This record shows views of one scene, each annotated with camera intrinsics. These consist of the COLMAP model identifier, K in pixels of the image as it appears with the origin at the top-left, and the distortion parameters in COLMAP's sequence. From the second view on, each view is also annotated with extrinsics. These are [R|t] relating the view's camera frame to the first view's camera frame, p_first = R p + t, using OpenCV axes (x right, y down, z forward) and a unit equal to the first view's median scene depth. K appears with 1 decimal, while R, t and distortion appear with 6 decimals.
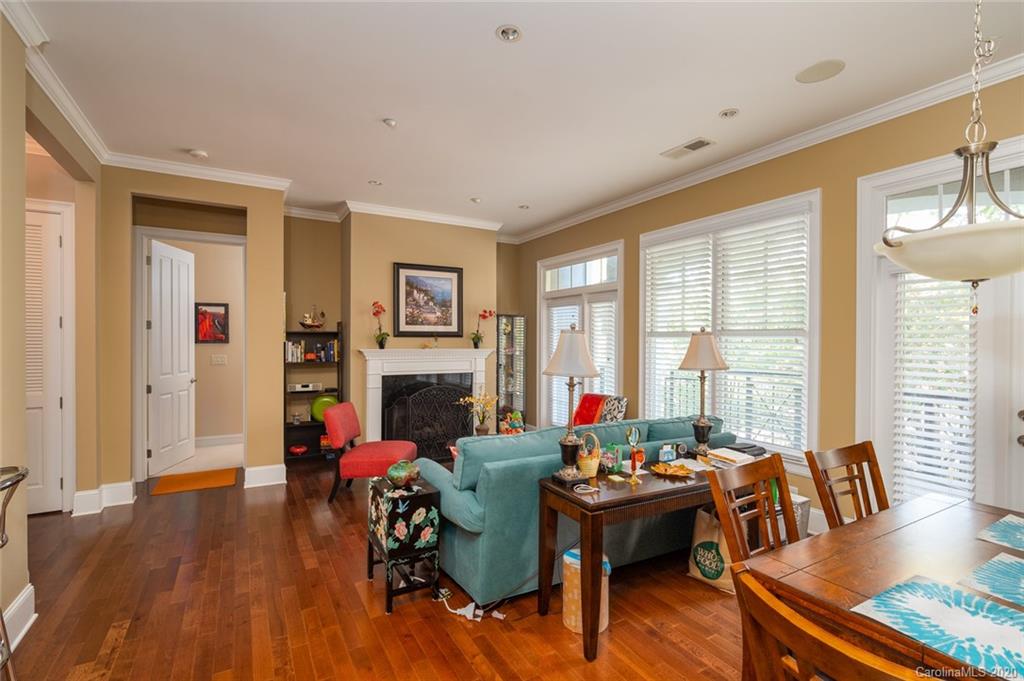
lens RADIAL K [[474.4, 0, 514.0], [0, 474.4, 342.7], [0, 0, 1]] dist [-0.002237, -0.000128]
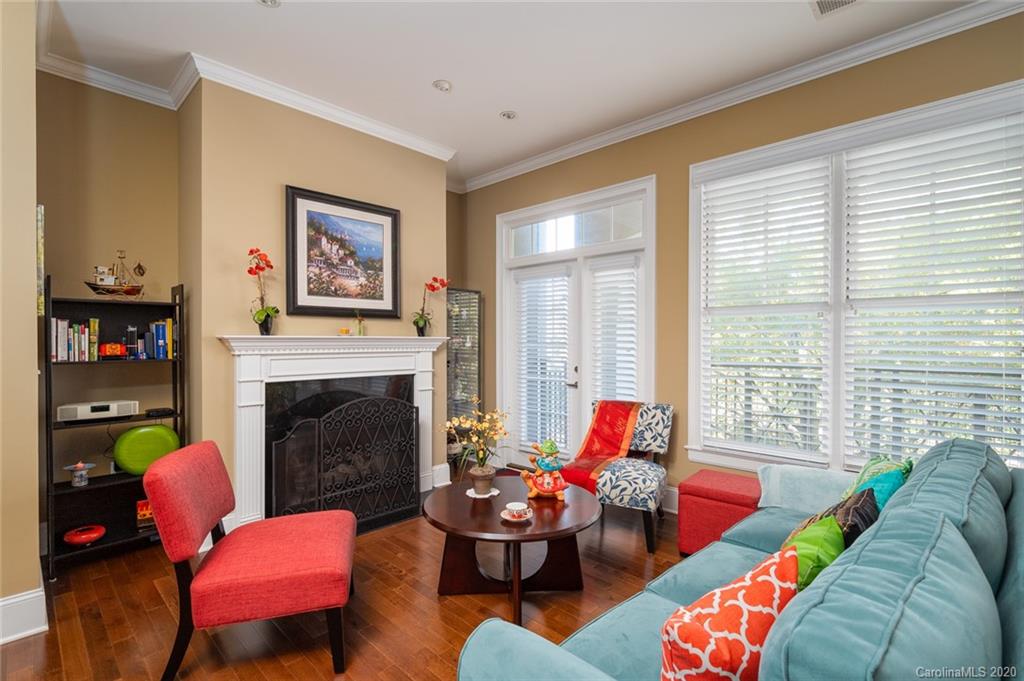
lens RADIAL K [[474.4, 0, 514.0], [0, 474.4, 342.7], [0, 0, 1]] dist [-0.002237, -0.000128]
pose [[0.959252, -0.005722, 0.282493, -0.151271], [0.006574, 0.999976, -0.002069, 0.024210], [-0.282475, 0.003842, 0.959267, 0.370896]]
